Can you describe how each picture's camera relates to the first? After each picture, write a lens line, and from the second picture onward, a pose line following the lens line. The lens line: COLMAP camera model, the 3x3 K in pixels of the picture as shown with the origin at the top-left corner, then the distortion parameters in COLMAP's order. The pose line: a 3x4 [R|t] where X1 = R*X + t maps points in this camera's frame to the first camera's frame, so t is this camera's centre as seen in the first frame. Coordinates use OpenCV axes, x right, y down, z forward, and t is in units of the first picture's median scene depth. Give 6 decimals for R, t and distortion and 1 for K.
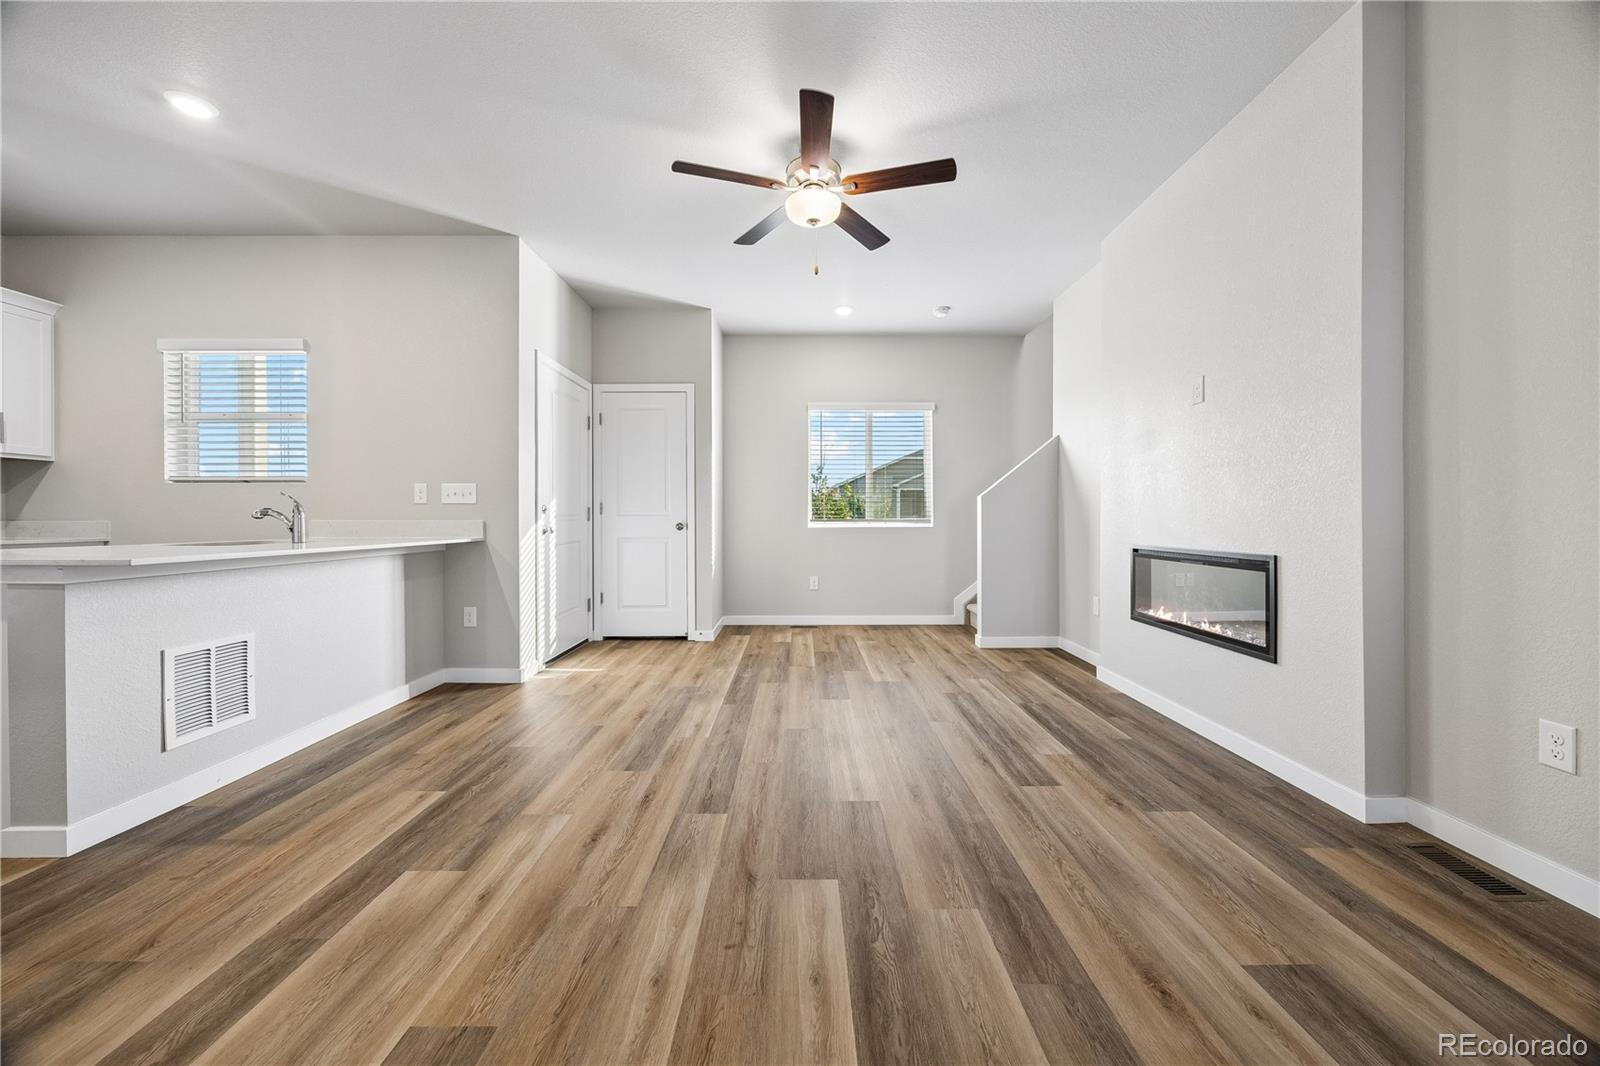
lens RADIAL K [[611.8, 0, 799.7], [0, 611.8, 521.9], [0, 0, 1]] dist [-0.003662, -0.000212]
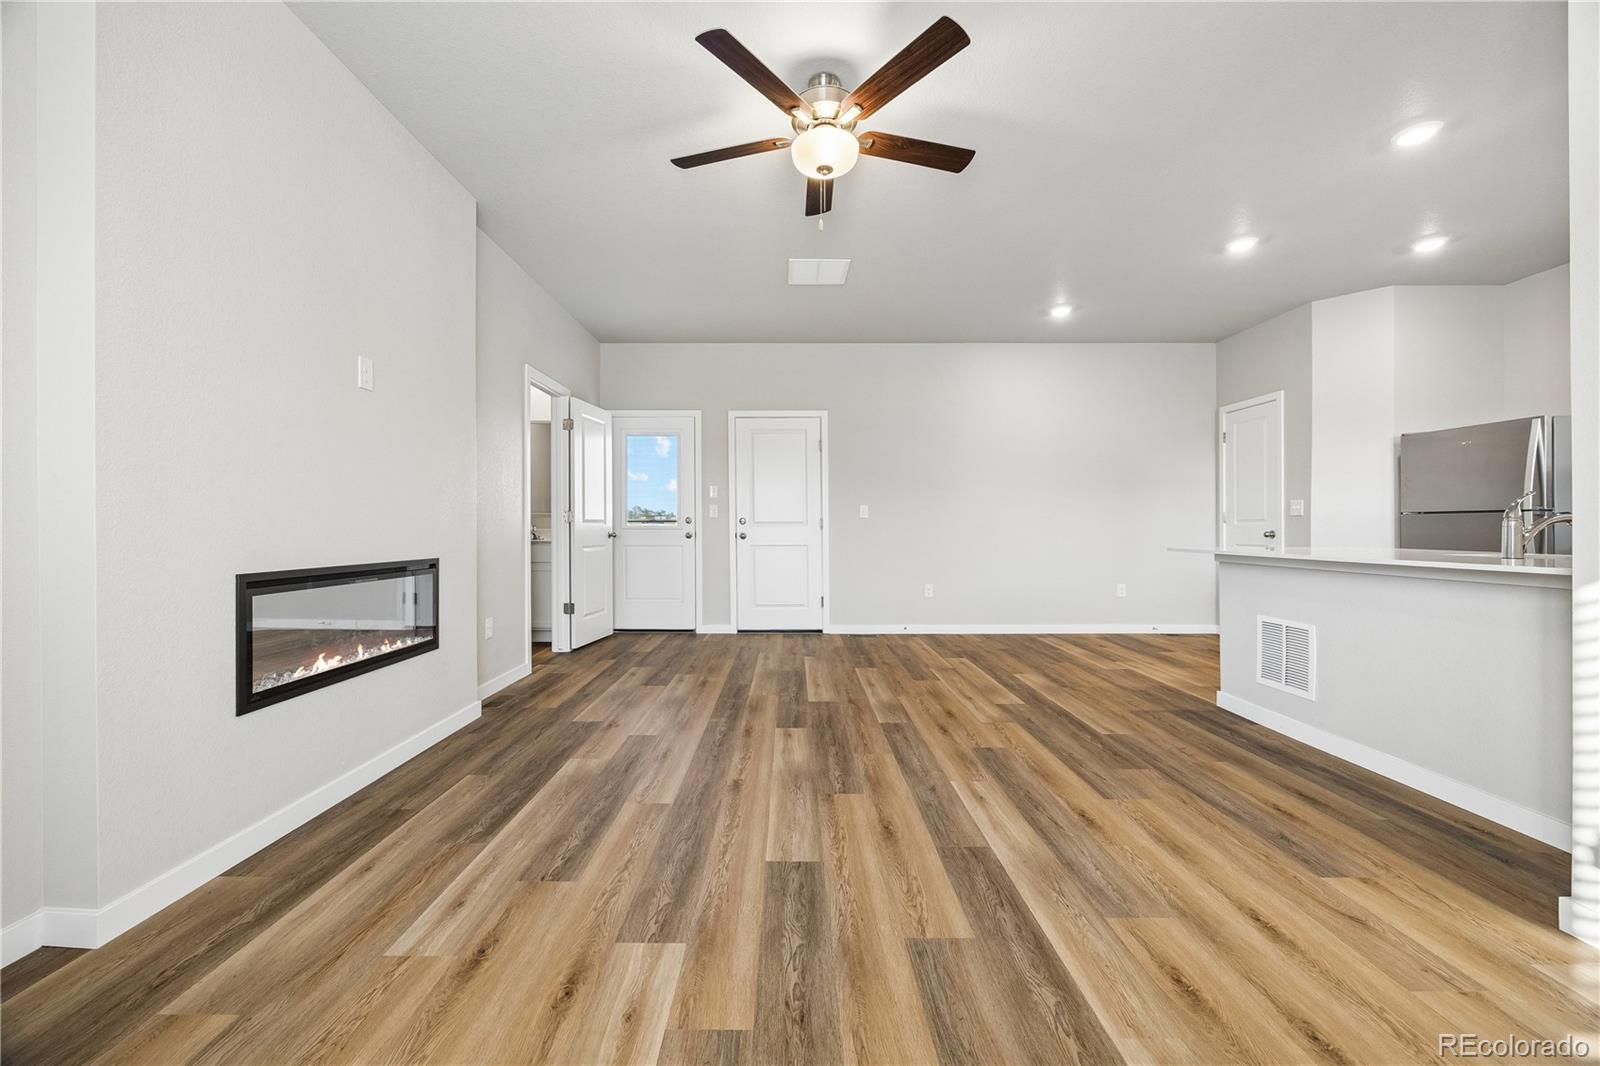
lens RADIAL K [[615.0, 0, 786.9], [0, 615.0, 529.4], [0, 0, 1]] dist [-0.005294, 0.000062]
pose [[-0.999976, 0.001898, 0.006623, 0.070251], [0.001951, 0.999966, 0.008042, -0.007969], [-0.006607, 0.008055, -0.999946, 1.796020]]
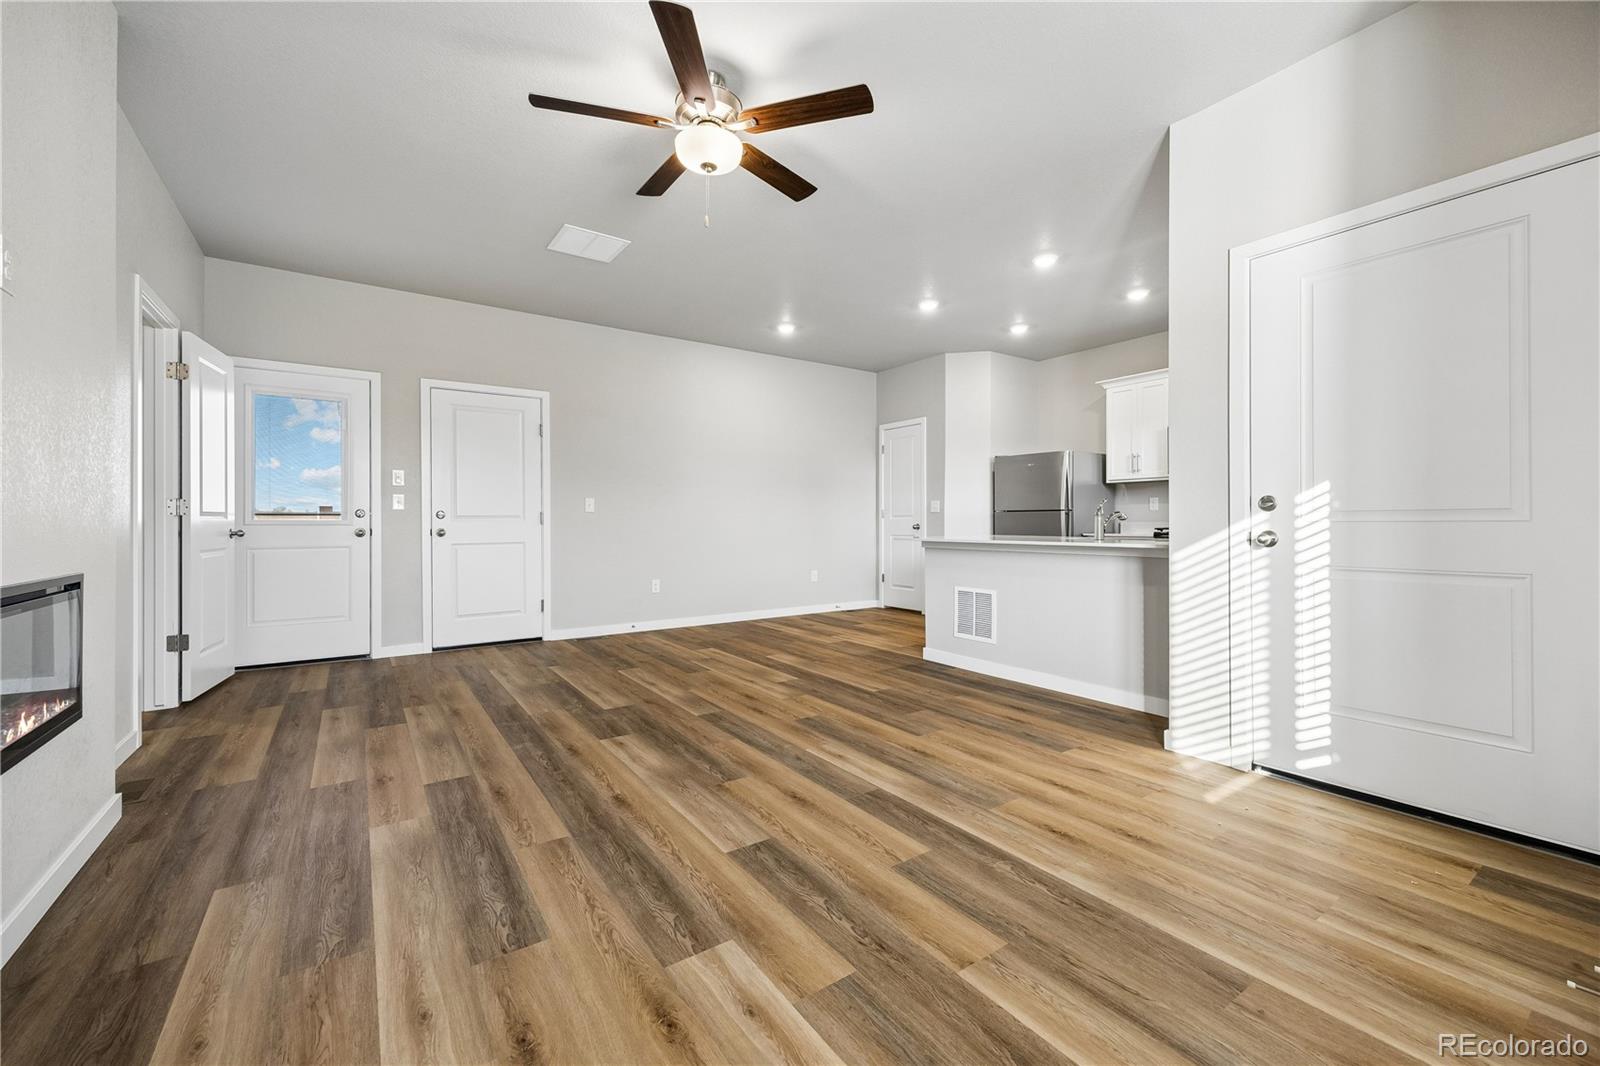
lens RADIAL K [[644.1, 0, 803.0], [0, 644.1, 521.2], [0, 0, 1]] dist [0.001934, 0.000281]
pose [[-0.821356, 0.003390, -0.570406, 0.410495], [0.001284, 0.999991, 0.004095, -0.007635], [0.570414, 0.002632, -0.821353, 1.759694]]
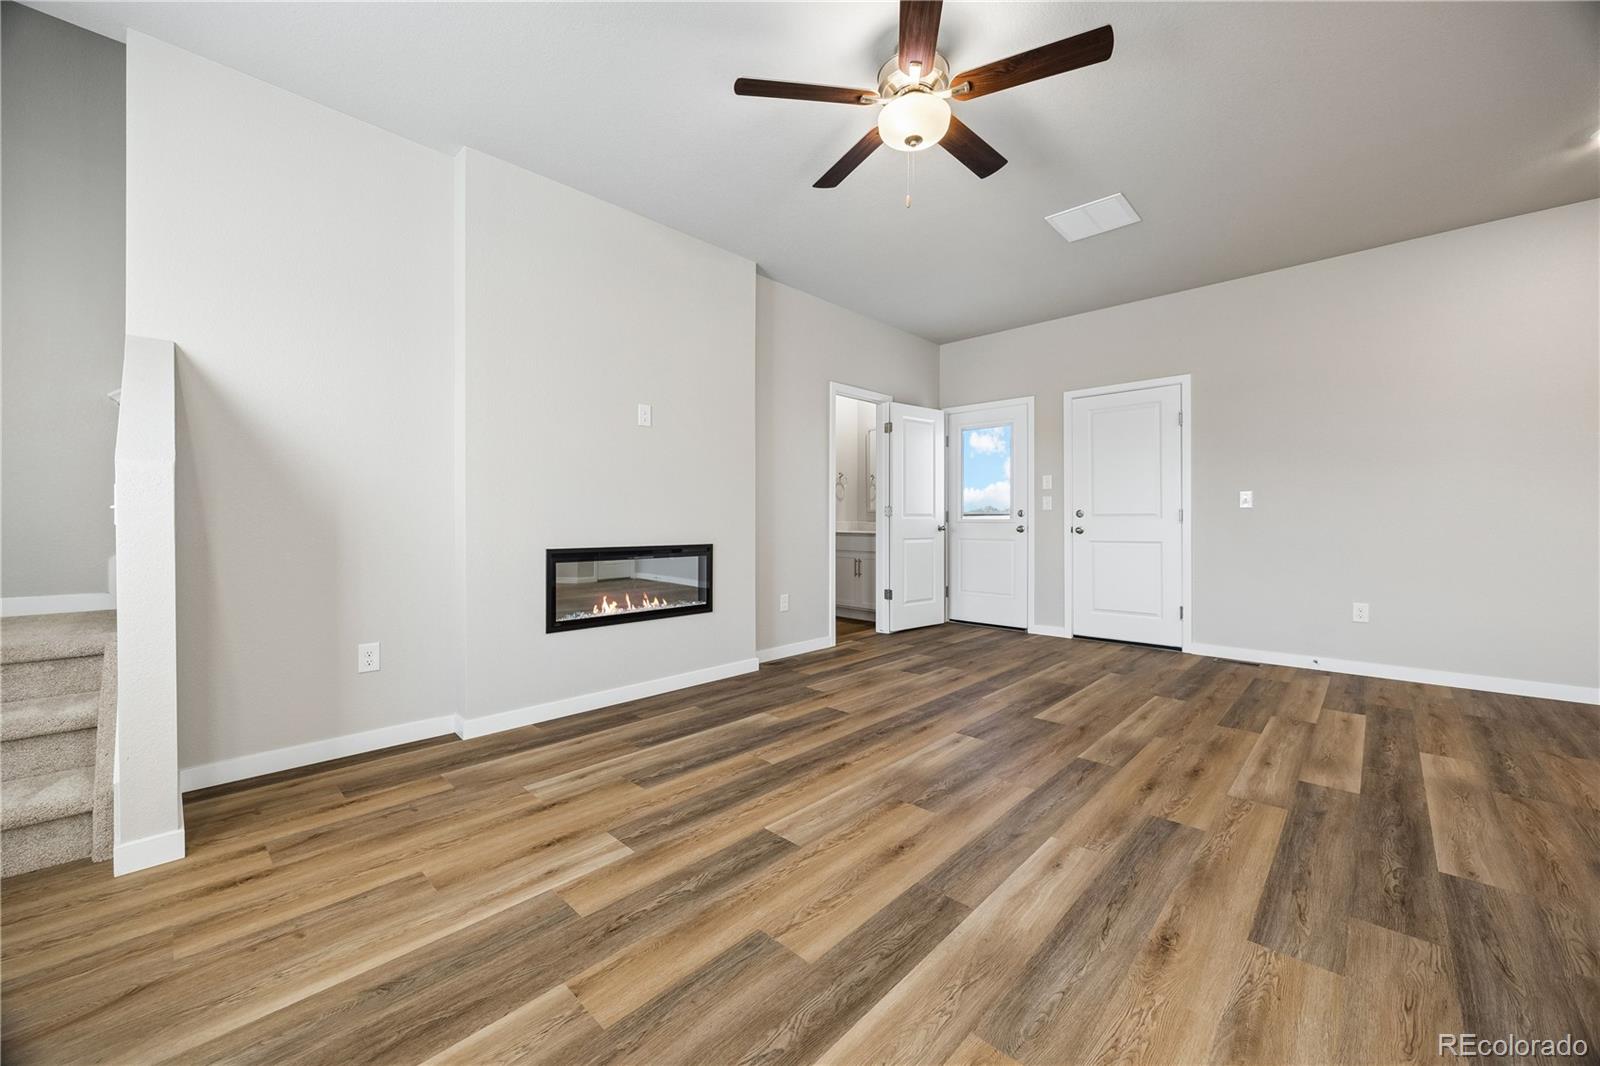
lens RADIAL K [[608.6, 0, 804.7], [0, 608.6, 527.5], [0, 0, 1]] dist [-0.004861, 0.000019]
pose [[-0.726278, -0.004276, 0.687388, -0.402355], [0.005782, 0.999907, 0.012330, -0.005270], [-0.687377, 0.012929, -0.726186, 1.624763]]
